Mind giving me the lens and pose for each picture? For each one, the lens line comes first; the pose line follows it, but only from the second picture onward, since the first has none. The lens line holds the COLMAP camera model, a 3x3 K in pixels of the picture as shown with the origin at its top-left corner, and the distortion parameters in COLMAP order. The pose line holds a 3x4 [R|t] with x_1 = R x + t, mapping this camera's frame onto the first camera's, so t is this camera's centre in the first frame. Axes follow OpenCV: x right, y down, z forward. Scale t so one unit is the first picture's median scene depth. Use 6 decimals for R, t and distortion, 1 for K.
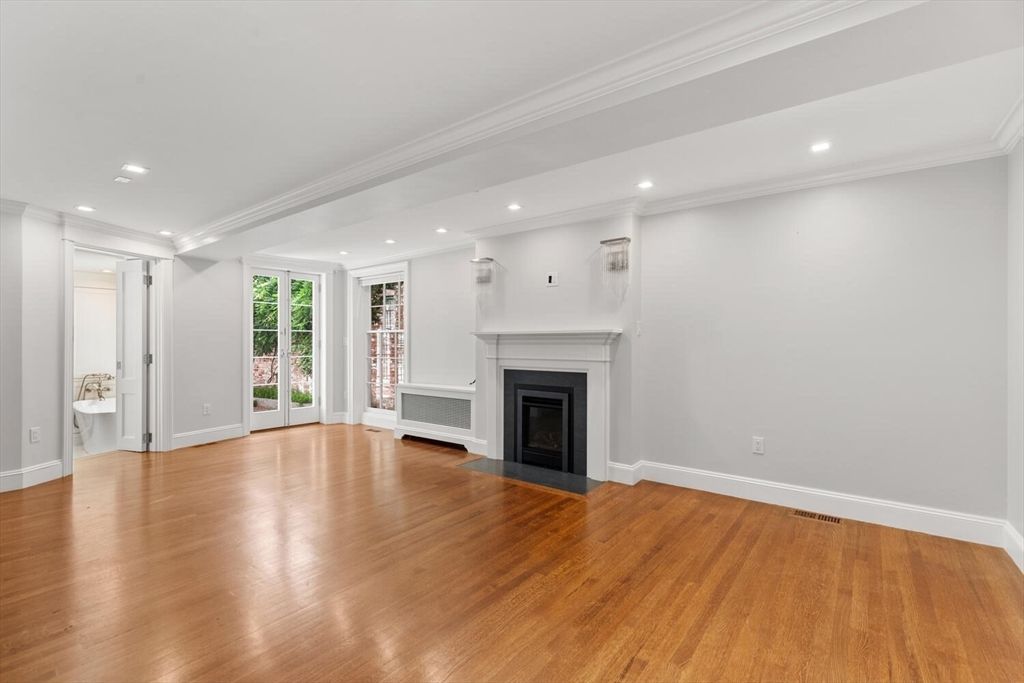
lens RADIAL K [[467.9, 0, 516.3], [0, 467.9, 337.0], [0, 0, 1]] dist [0.008014, -0.002039]
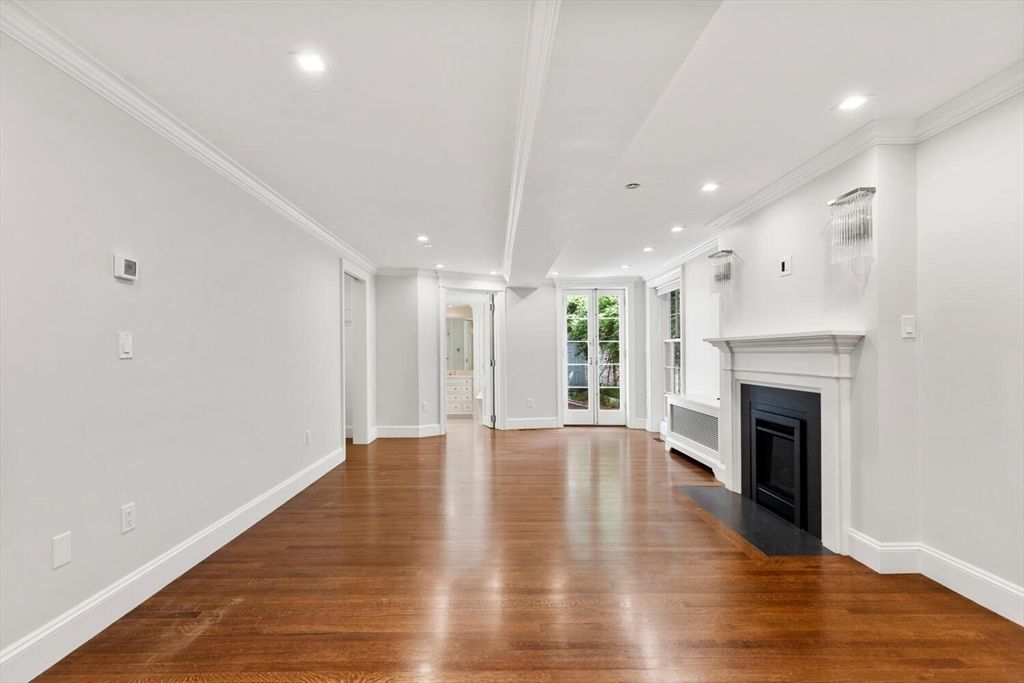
lens RADIAL K [[467.9, 0, 504.9], [0, 467.9, 349.2], [0, 0, 1]] dist [0.008014, -0.002039]
pose [[0.611581, -0.004595, -0.791168, 0.370481], [0.006547, 0.999978, -0.000747, 0.007128], [0.791155, -0.004723, 0.611598, 0.171590]]
